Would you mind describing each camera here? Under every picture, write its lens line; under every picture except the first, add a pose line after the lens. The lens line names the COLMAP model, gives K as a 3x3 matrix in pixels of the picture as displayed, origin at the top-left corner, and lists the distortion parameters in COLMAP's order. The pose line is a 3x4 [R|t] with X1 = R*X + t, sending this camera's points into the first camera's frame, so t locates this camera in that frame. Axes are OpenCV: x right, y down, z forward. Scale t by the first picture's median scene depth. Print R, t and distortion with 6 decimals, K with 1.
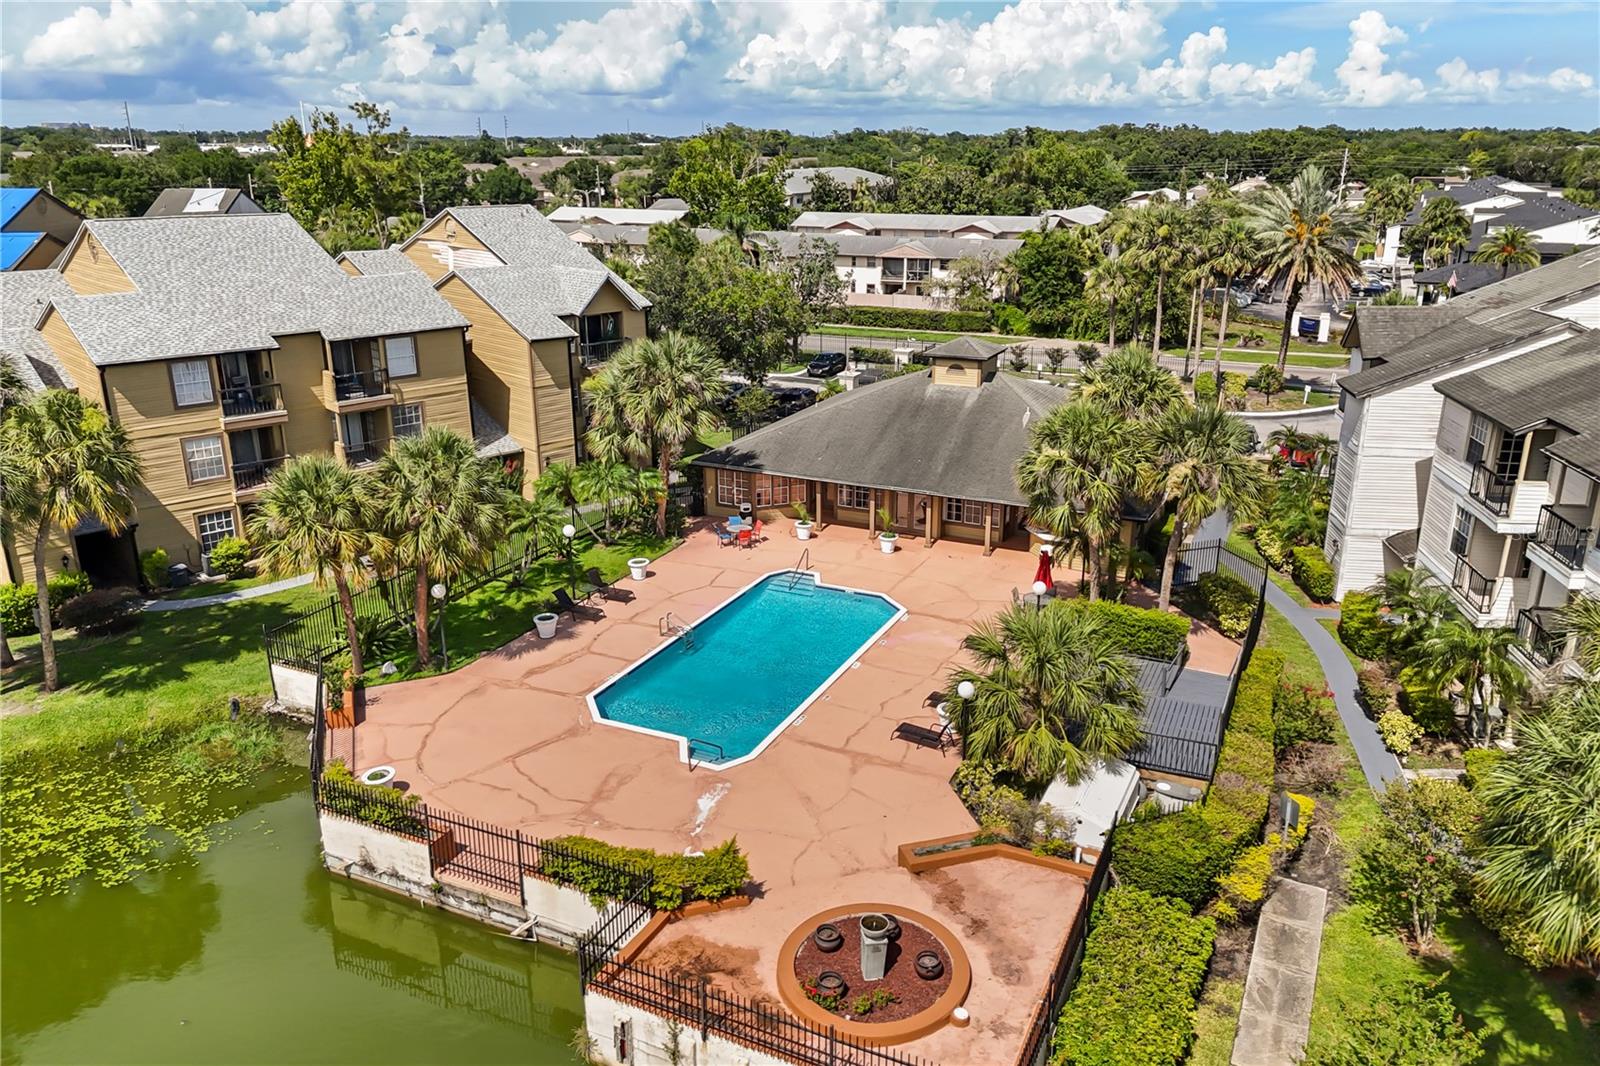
lens RADIAL K [[1168.1, 0, 805.2], [0, 1168.1, 548.6], [0, 0, 1]] dist [0.066696, -0.062320]
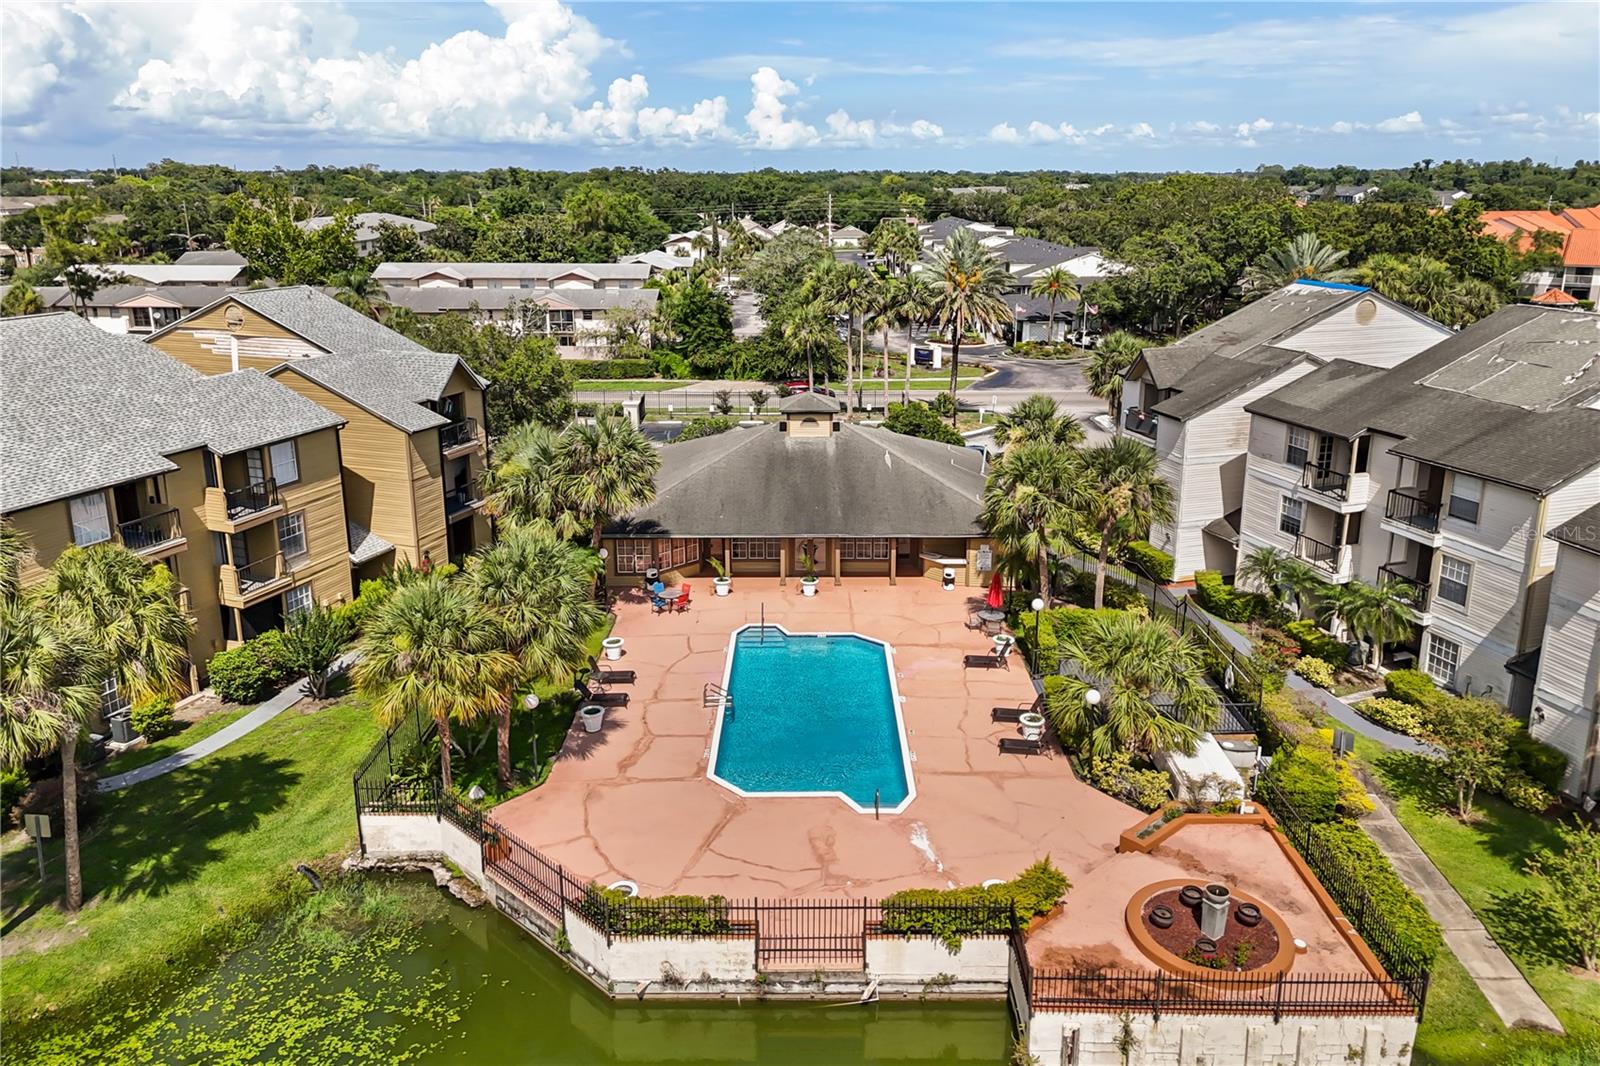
lens RADIAL K [[1169.8, 0, 805.3], [0, 1169.8, 498.7], [0, 0, 1]] dist [0.074664, -0.080357]
pose [[0.904307, -0.113872, 0.411416, -0.369971], [0.140980, 0.989356, -0.036045, -0.047381], [-0.402932, 0.090597, 0.910735, 0.005972]]
